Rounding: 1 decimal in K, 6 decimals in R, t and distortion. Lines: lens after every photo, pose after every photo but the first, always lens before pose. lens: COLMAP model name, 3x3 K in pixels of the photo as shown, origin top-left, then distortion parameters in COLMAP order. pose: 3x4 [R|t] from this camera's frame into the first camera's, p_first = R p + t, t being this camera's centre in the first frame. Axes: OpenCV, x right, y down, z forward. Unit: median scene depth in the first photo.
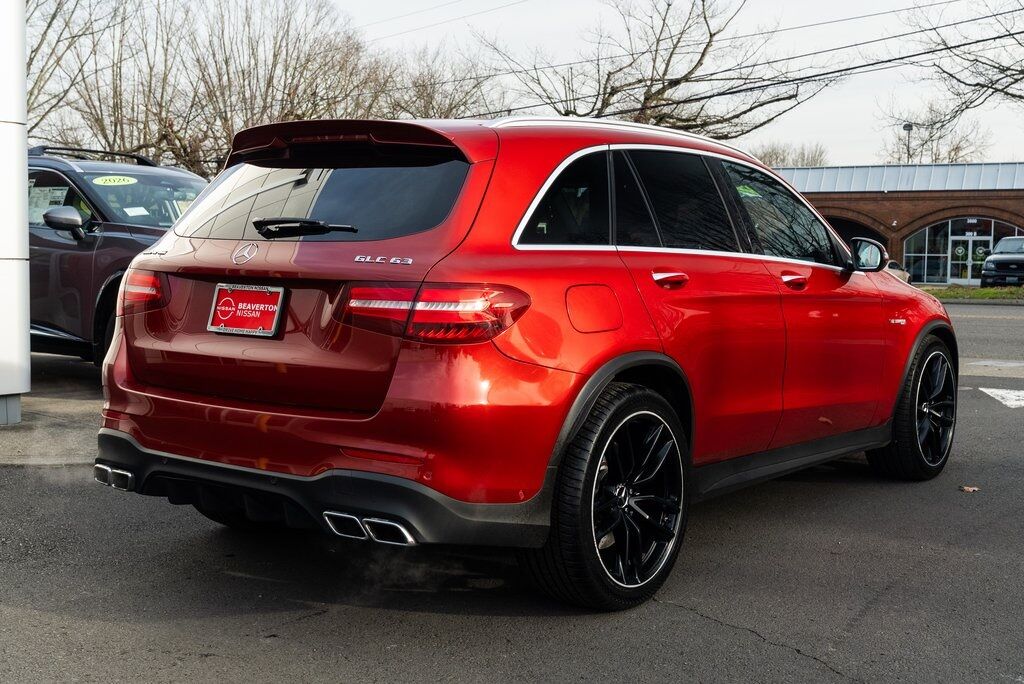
lens RADIAL K [[1265.3, 0, 510.6], [0, 1265.3, 366.7], [0, 0, 1]] dist [0.190491, -0.673774]
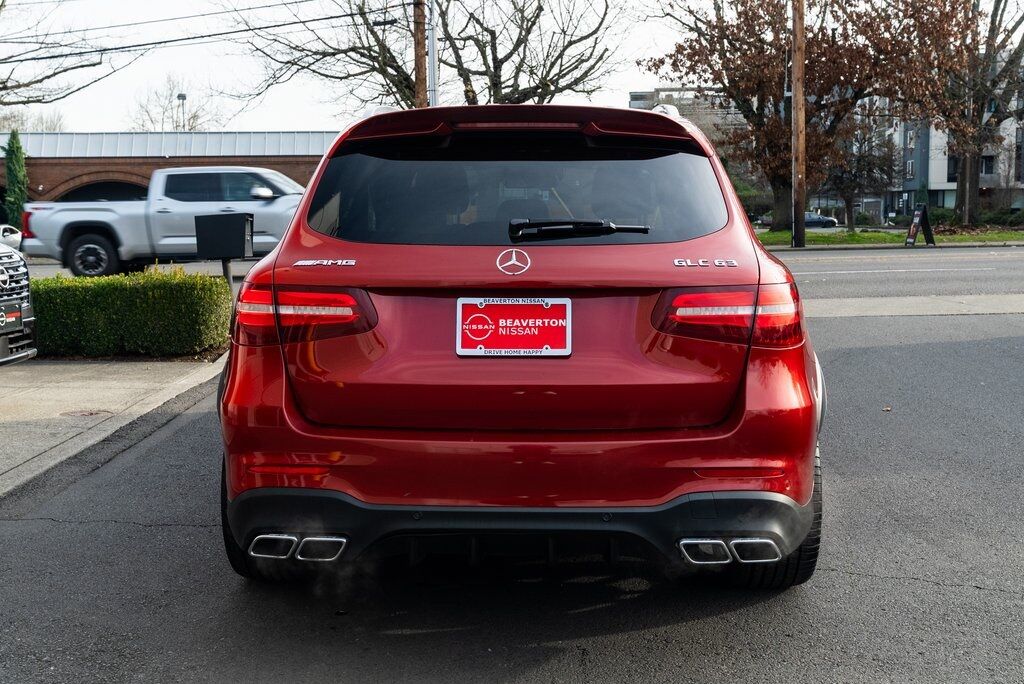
lens RADIAL K [[1188.7, 0, 512.0], [0, 1188.7, 342.0], [0, 0, 1]] dist [0.003800, 0.040140]
pose [[0.823025, -0.085902, 0.561472, -0.668747], [0.074714, 0.996282, 0.042907, -0.069859], [-0.563069, 0.006636, 0.826383, 0.339299]]
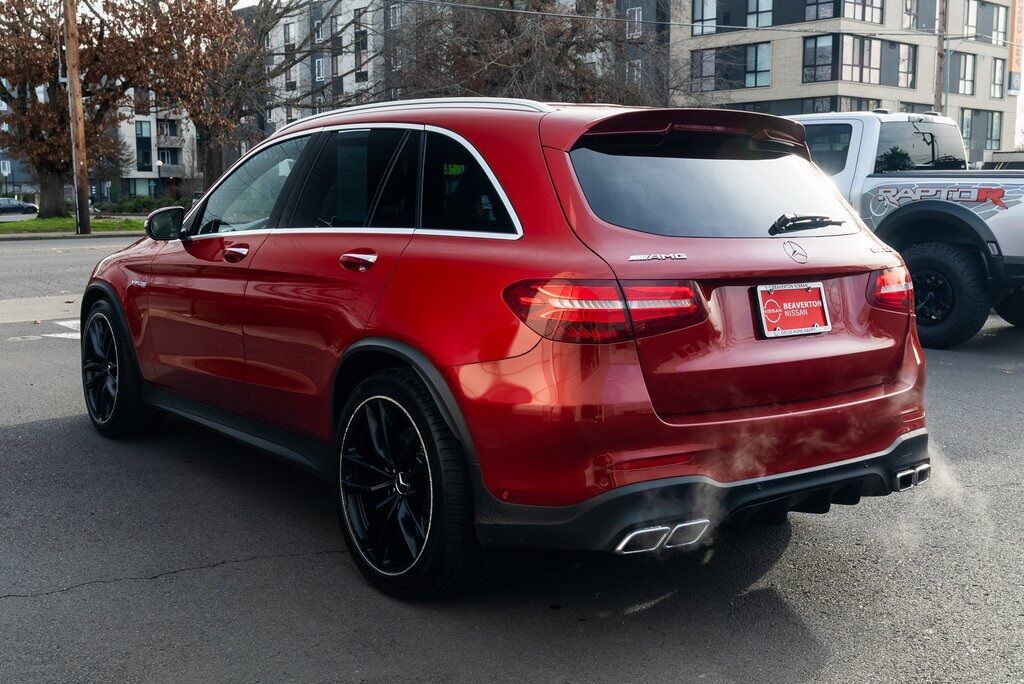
lens RADIAL K [[1120.8, 0, 510.5], [0, 1120.8, 364.9], [0, 0, 1]] dist [-0.000223, -0.007875]
pose [[0.279195, -0.159670, 0.946866, -1.095743], [0.090928, 0.986043, 0.139465, -0.143230], [-0.955919, 0.047158, 0.289817, 0.970921]]
